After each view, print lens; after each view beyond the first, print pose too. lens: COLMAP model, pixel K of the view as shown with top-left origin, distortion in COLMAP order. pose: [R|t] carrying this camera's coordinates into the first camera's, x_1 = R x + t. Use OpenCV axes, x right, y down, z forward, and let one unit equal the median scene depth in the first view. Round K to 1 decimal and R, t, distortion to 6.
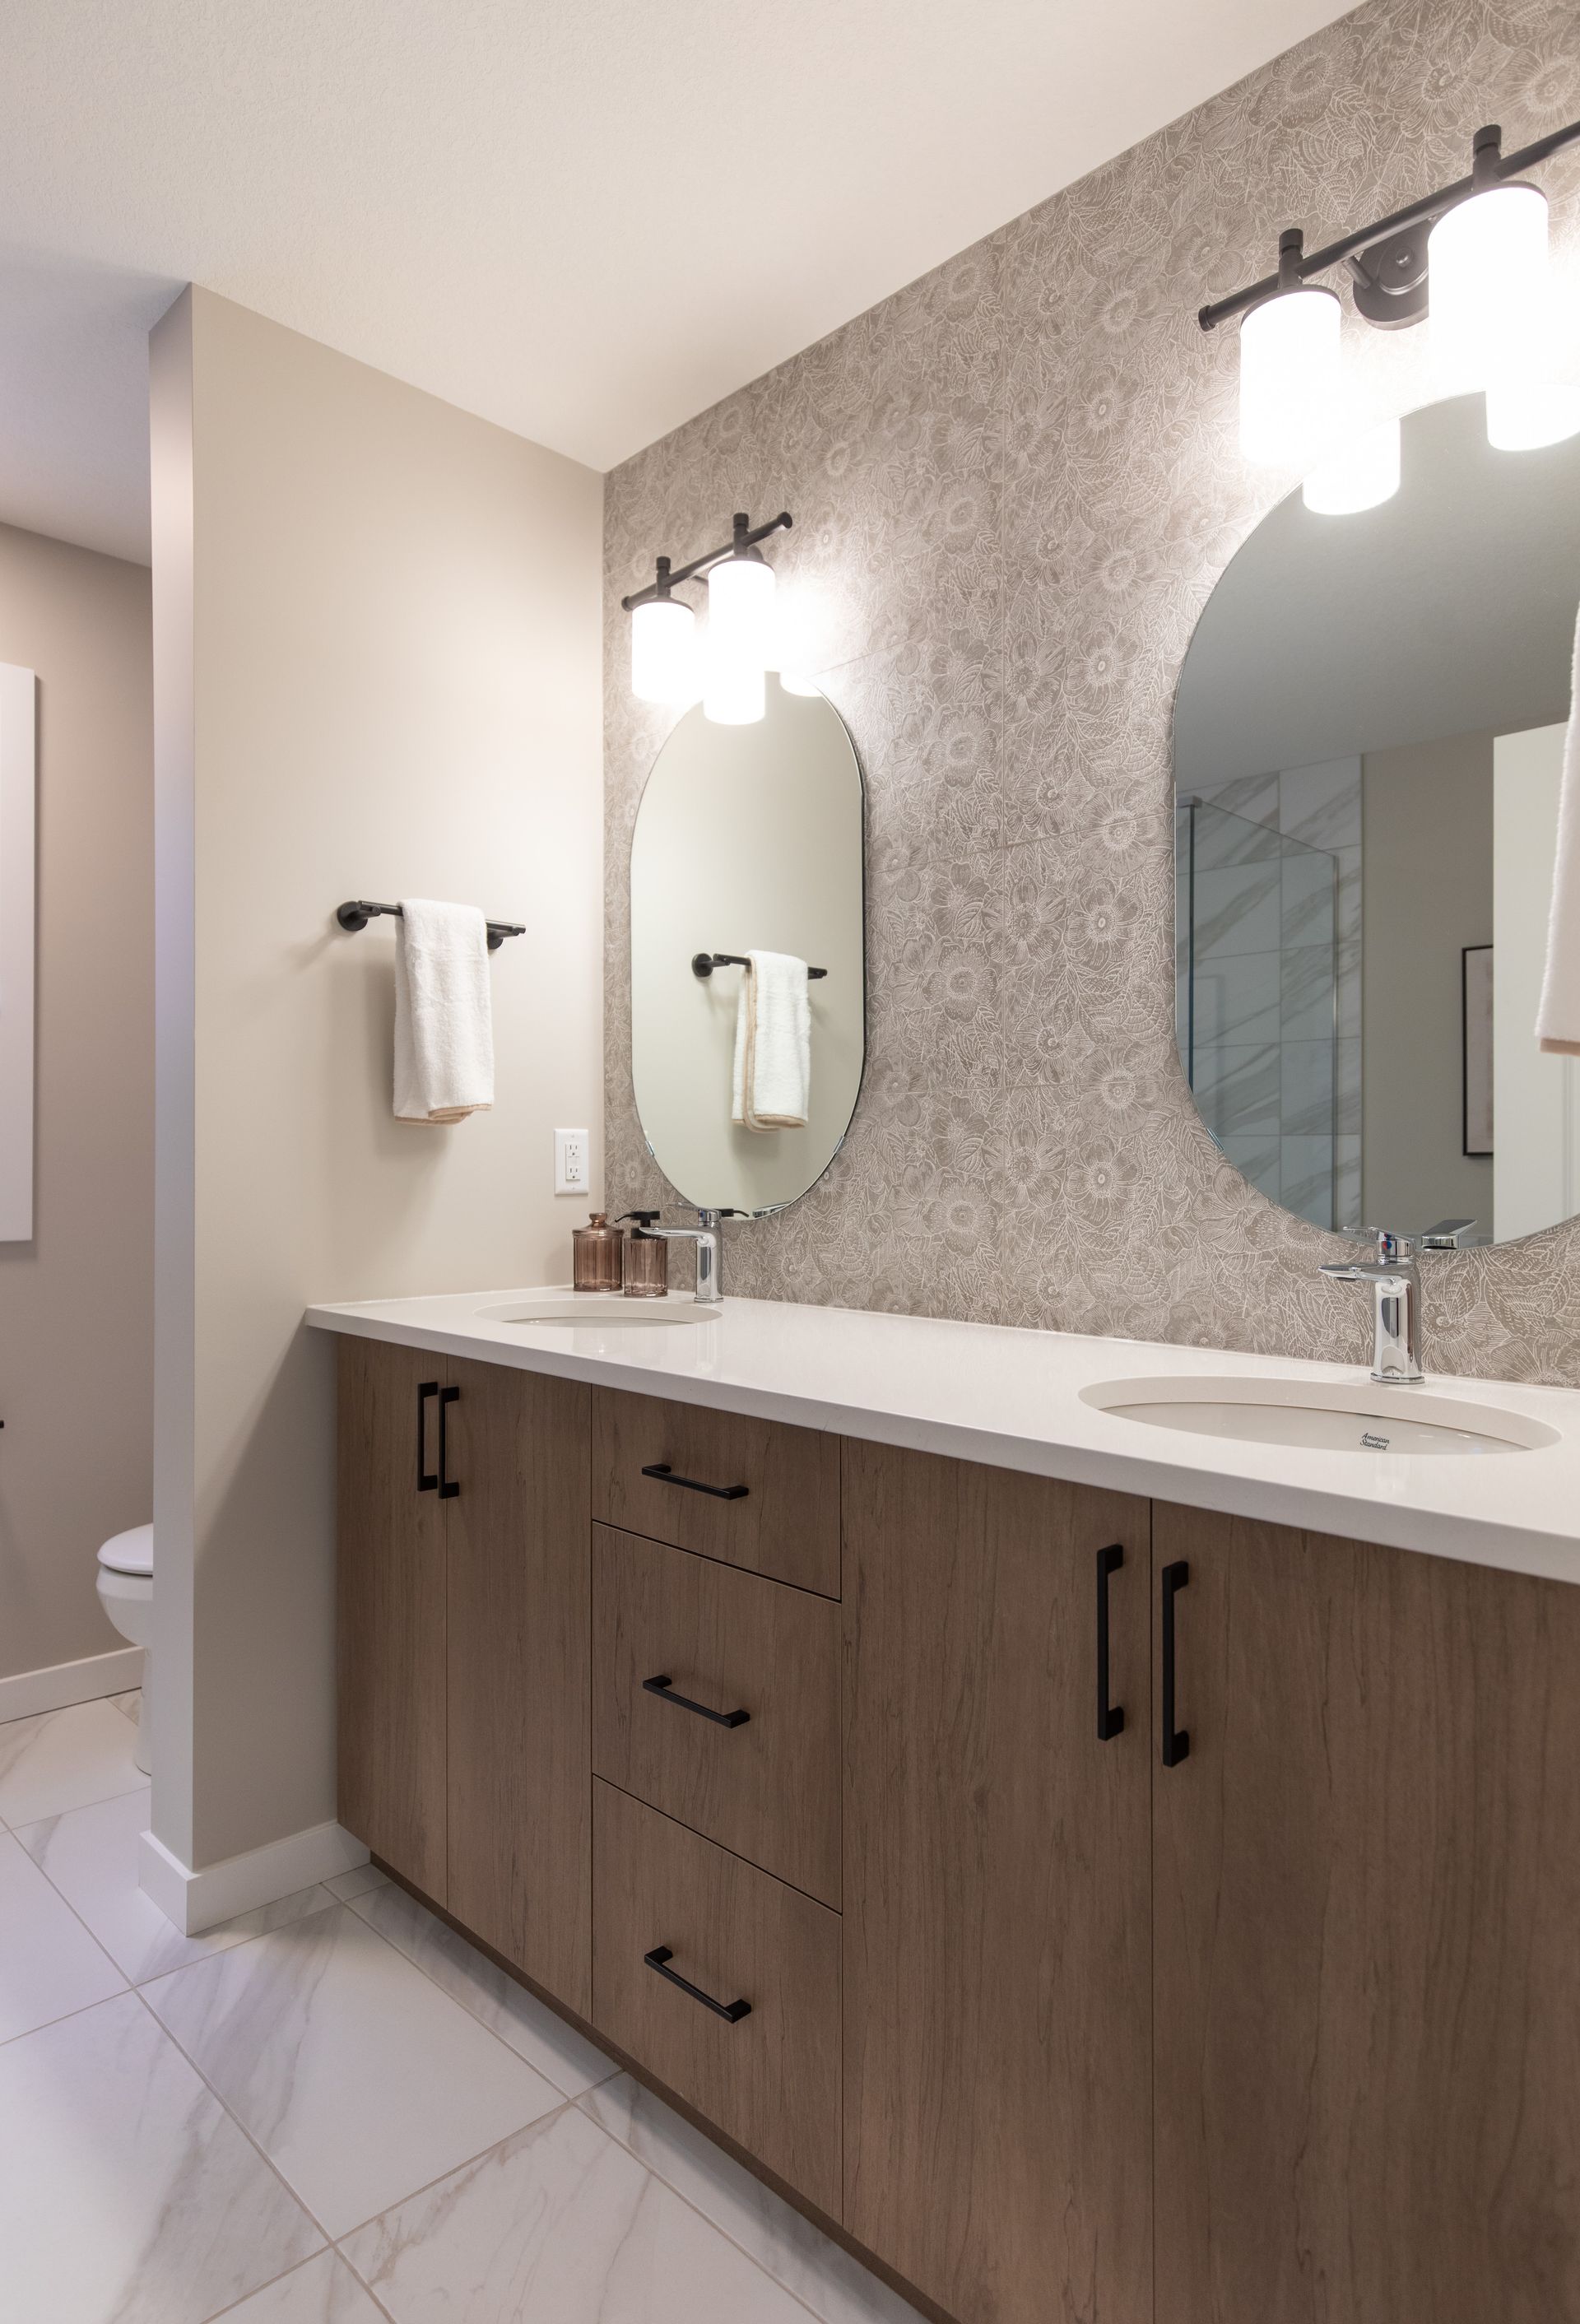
lens RADIAL K [[1293.7, 0, 818.1], [0, 1293.7, 1166.2], [0, 0, 1]] dist [0.002493, -0.001346]
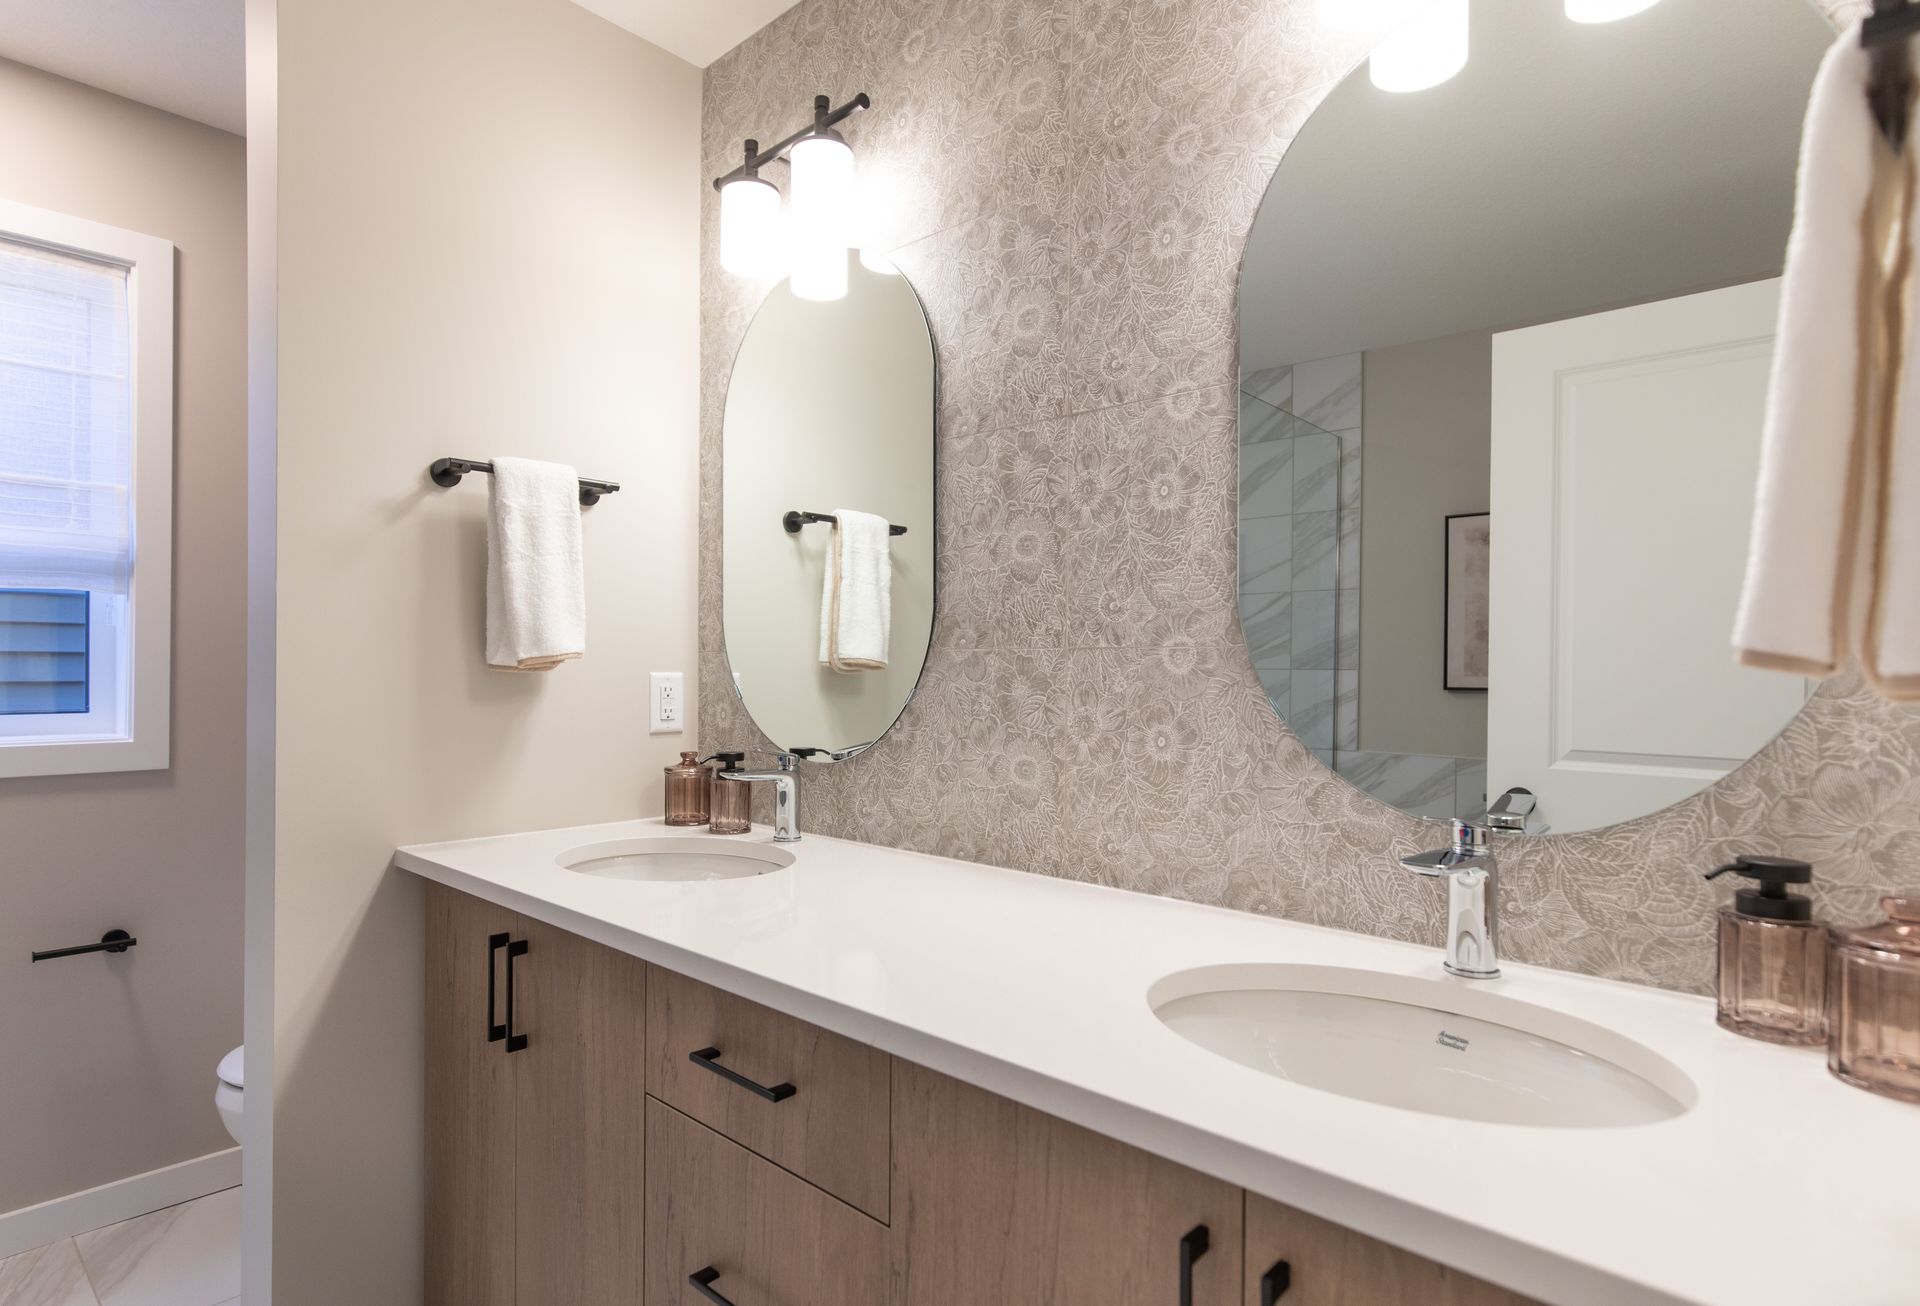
lens RADIAL K [[998.7, 0, 956.8], [0, 998.7, 680.7], [0, 0, 1]] dist [-0.010802, -0.000797]
pose [[0.999076, 0.008675, 0.042088, 0.022685], [-0.009026, 0.999926, 0.008176, -0.040654], [-0.042014, -0.008549, 0.999080, 0.206126]]
